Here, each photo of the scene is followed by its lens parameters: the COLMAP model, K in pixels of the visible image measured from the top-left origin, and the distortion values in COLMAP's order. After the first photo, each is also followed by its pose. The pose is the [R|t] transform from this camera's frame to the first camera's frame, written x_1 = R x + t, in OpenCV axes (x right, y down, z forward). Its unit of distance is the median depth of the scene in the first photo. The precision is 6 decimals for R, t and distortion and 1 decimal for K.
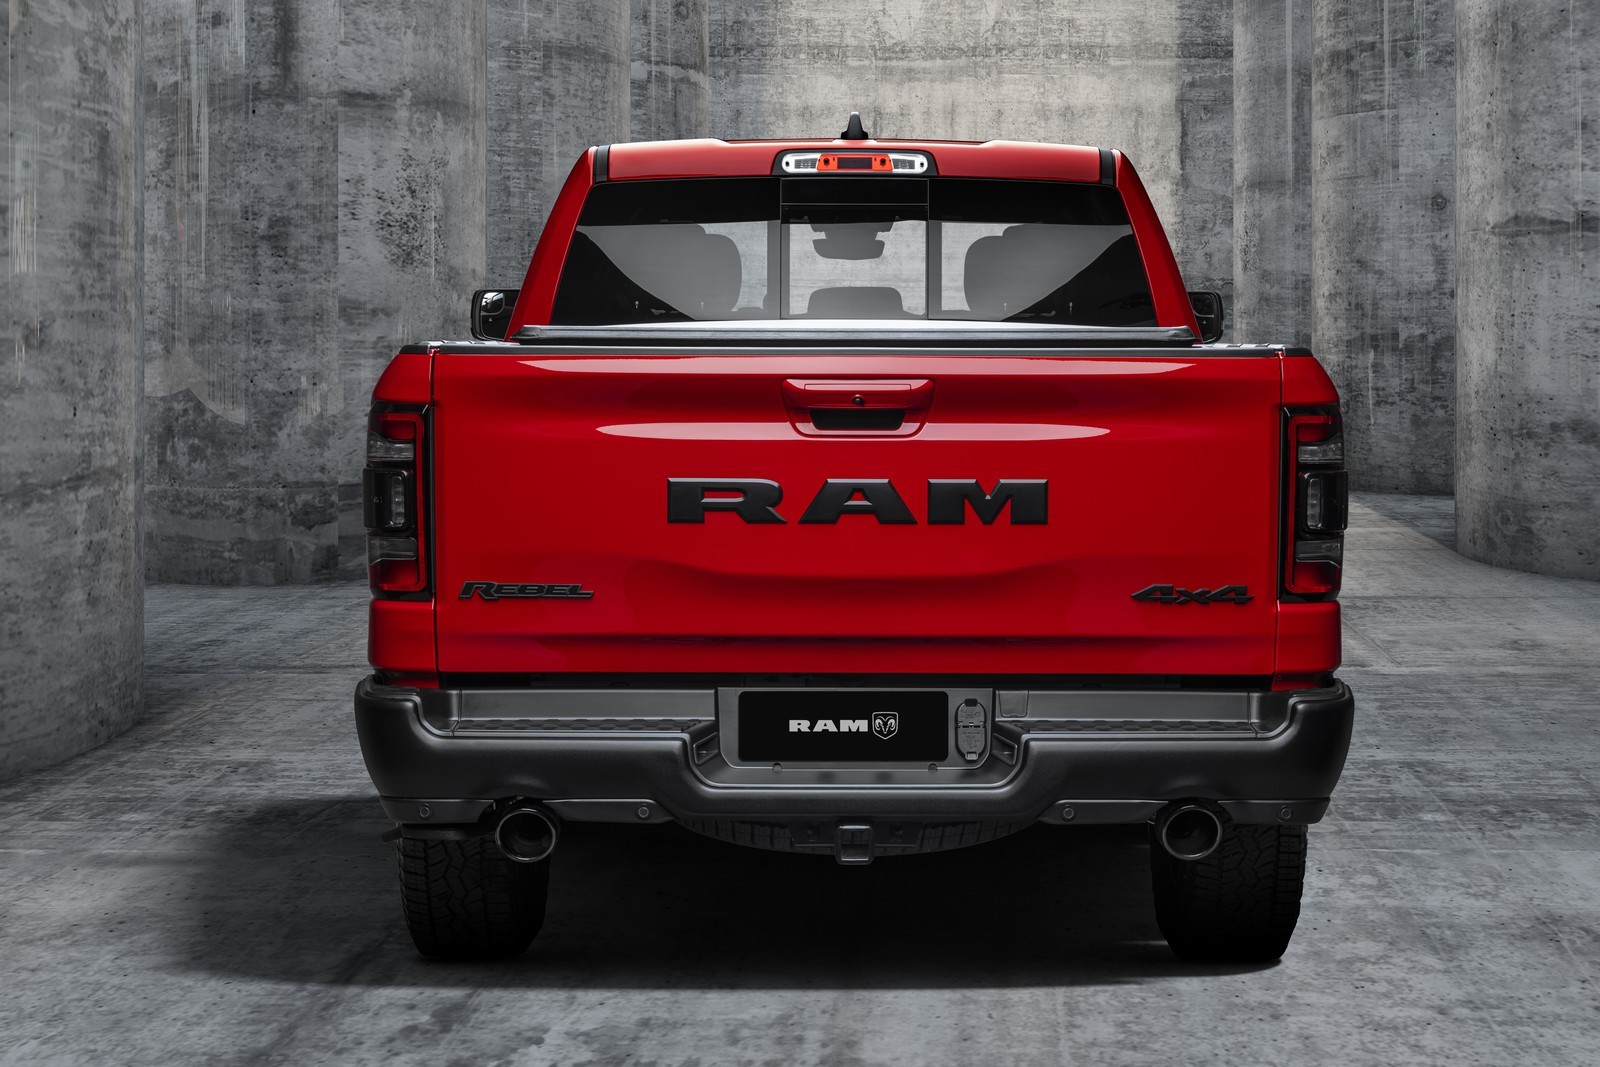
lens RADIAL K [[3079.8, 0, 800.0], [0, 3079.8, 533.5], [0, 0, 1]] dist [0.074552, 0.037915]
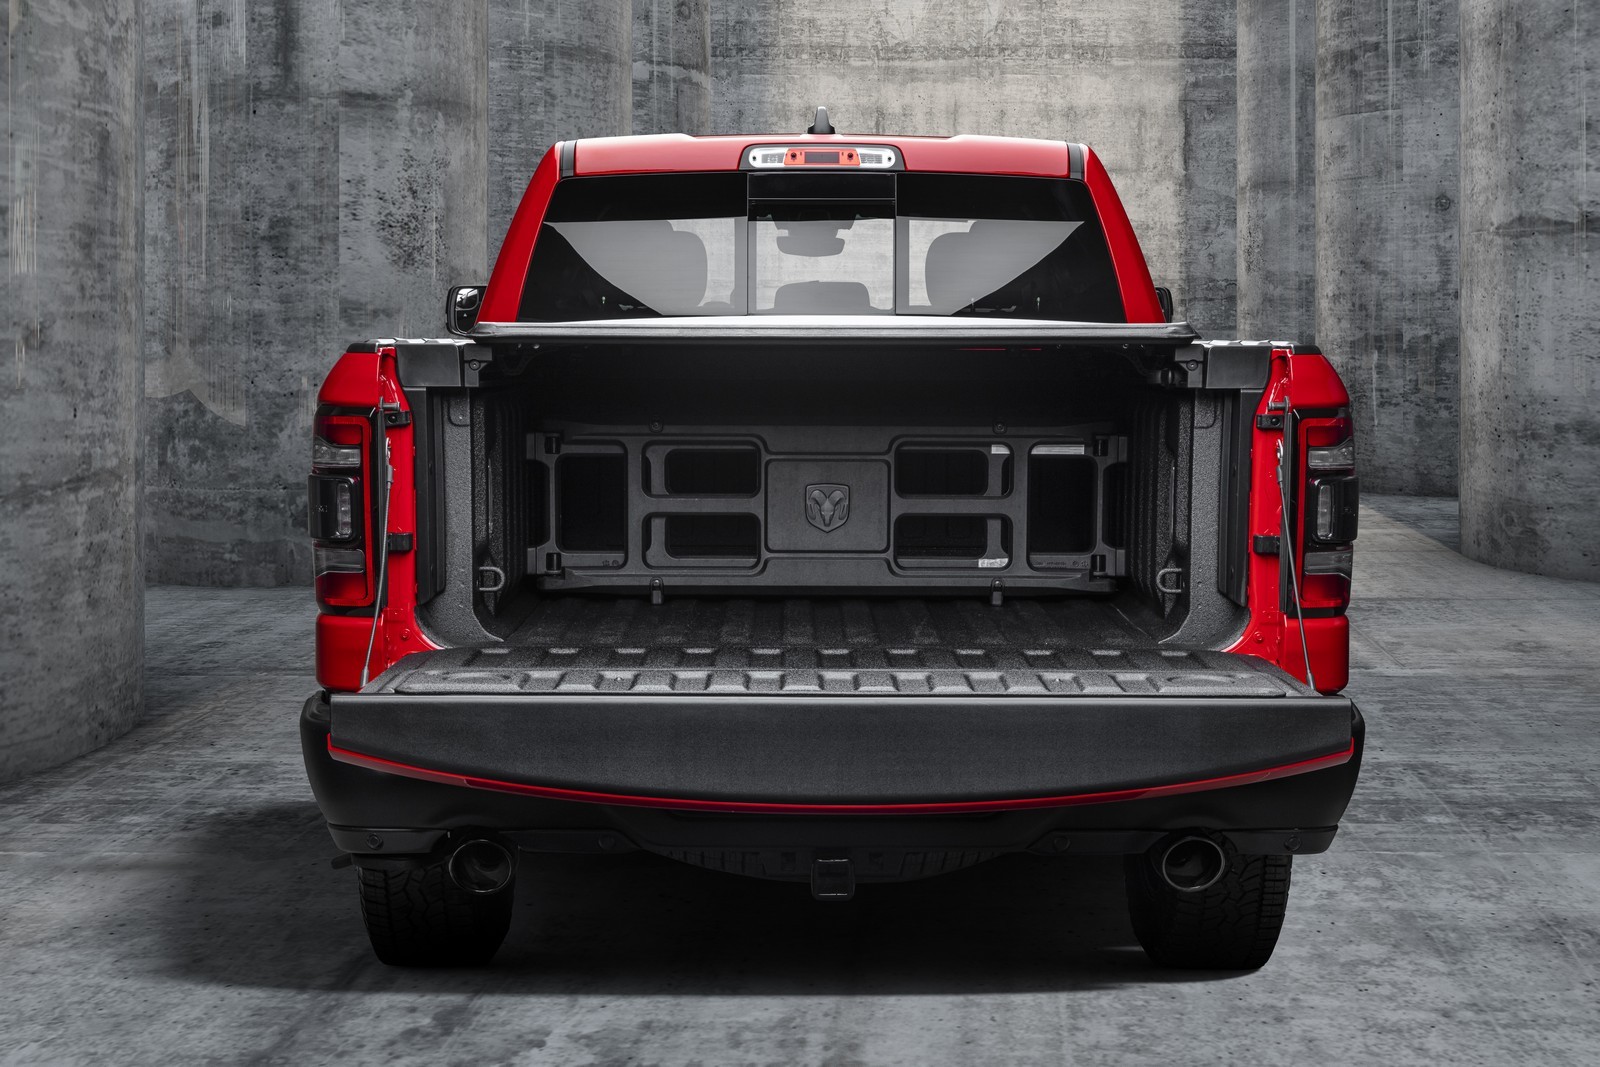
lens RADIAL K [[2669.0, 0, 800.0], [0, 2669.0, 533.5], [0, 0, 1]] dist [-0.043715, -0.020973]
pose [[0.999863, -0.002992, 0.016284, -0.004118], [0.002780, 0.999911, 0.013031, -0.010813], [-0.016321, -0.012984, 0.999782, 0.149937]]
